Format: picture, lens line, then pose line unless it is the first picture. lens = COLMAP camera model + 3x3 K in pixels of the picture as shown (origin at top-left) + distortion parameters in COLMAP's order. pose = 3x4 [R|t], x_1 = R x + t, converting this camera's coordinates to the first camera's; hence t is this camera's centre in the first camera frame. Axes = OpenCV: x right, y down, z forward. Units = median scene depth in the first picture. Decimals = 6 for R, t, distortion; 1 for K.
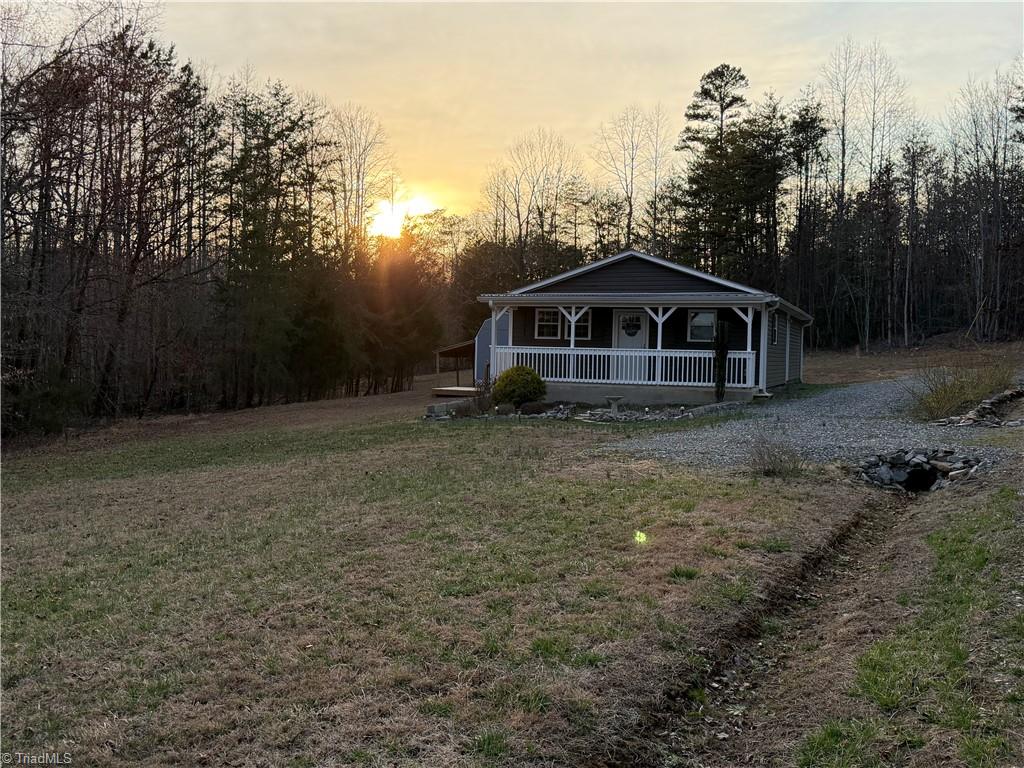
lens RADIAL K [[993.5, 0, 512.0], [0, 993.5, 384.0], [0, 0, 1]] dist [0.163093, -0.338008]
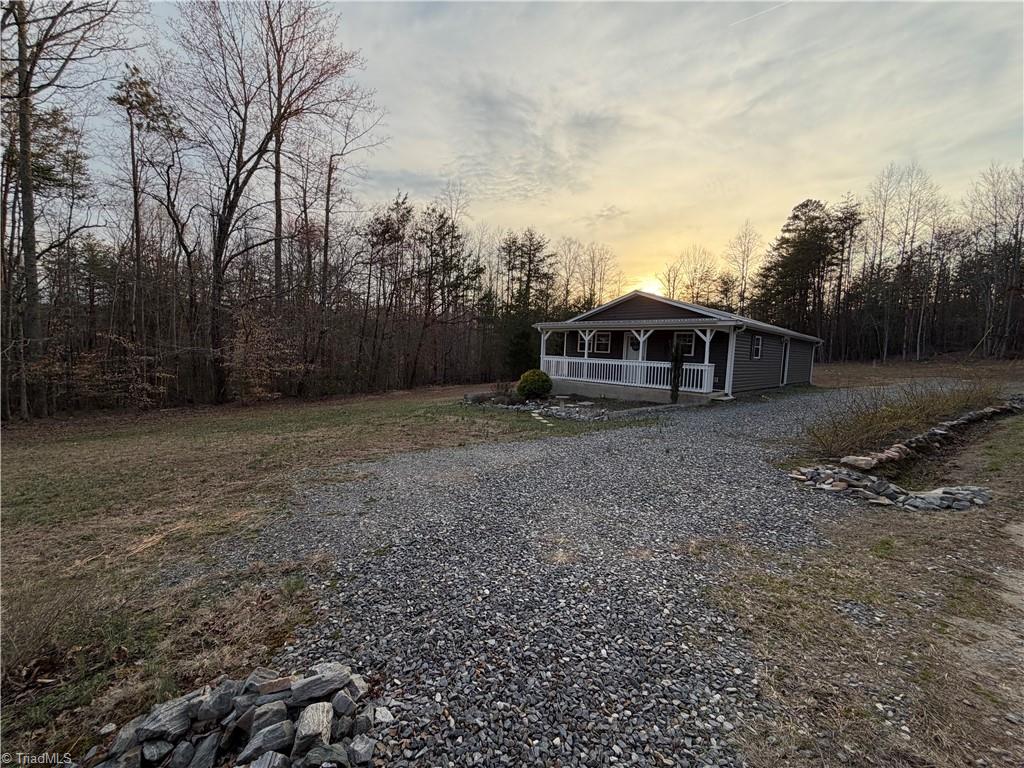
lens RADIAL K [[407.4, 0, 509.1], [0, 407.4, 385.7], [0, 0, 1]] dist [0.000024, -0.000108]
pose [[0.899587, 0.047624, -0.434137, 0.216978], [-0.030539, 0.998463, 0.046249, -0.019482], [0.435672, -0.028347, 0.899659, 0.393414]]
